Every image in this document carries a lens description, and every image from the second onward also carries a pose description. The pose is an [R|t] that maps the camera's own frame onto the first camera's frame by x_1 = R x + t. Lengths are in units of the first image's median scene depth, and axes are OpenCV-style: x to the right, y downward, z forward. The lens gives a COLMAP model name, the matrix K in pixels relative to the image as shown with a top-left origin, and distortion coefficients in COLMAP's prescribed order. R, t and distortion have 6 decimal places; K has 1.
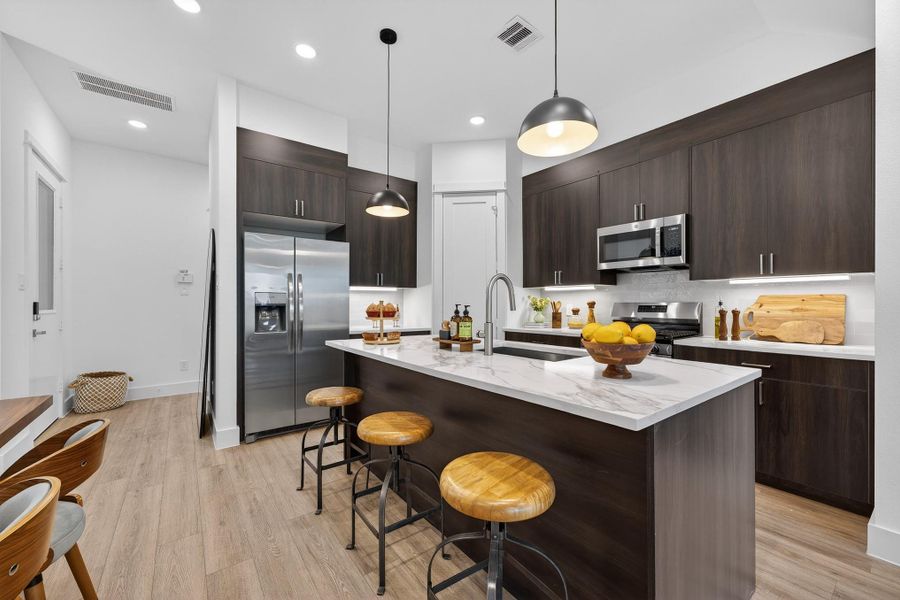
lens RADIAL K [[358.8, 0, 448.4], [0, 358.8, 302.7], [0, 0, 1]] dist [-0.010803, 0.007867]
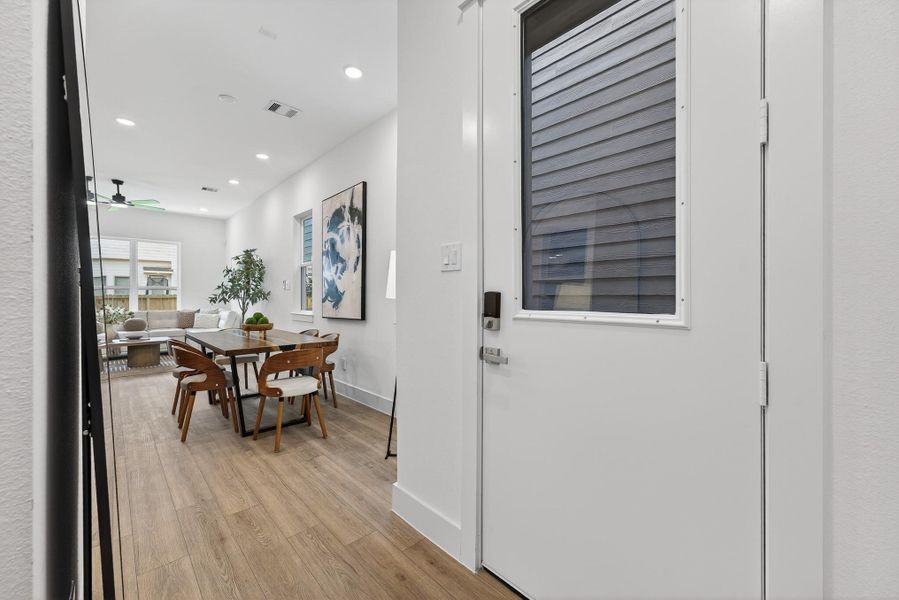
lens RADIAL K [[364.2, 0, 446.8], [0, 364.2, 295.4], [0, 0, 1]] dist [0.000283, 0.000090]
pose [[-0.994746, 0.001413, -0.102365, -1.042714], [0.001690, 0.999995, -0.002629, 0.003922], [0.102361, -0.002788, -0.994743, 1.488827]]
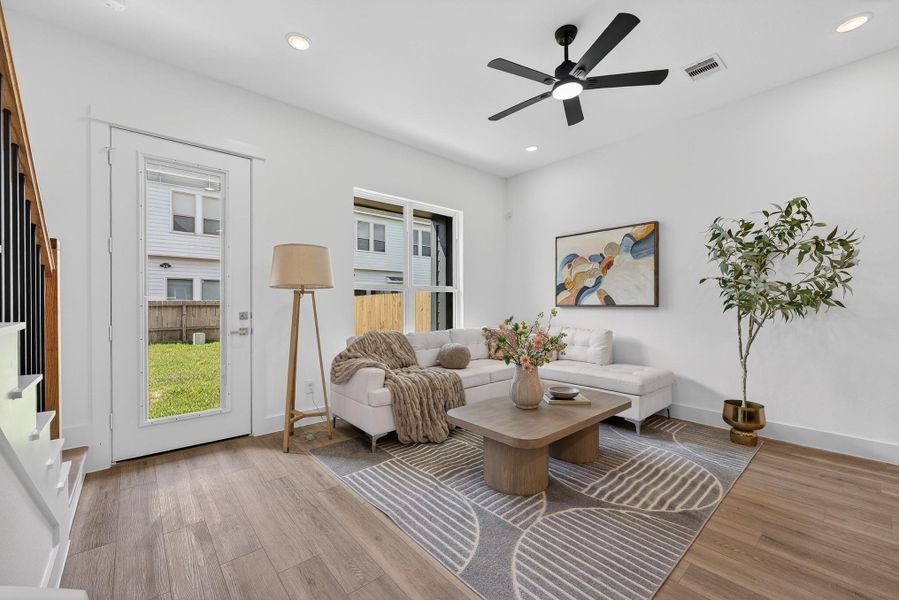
lens RADIAL K [[363.6, 0, 446.3], [0, 363.6, 301.4], [0, 0, 1]] dist [-0.000343, -0.000385]
pose [[-0.997685, -0.000411, -0.068000, 0.839151], [0.000016, 0.999980, -0.006280, 0.002584], [0.068001, -0.006267, -0.997666, 0.180961]]
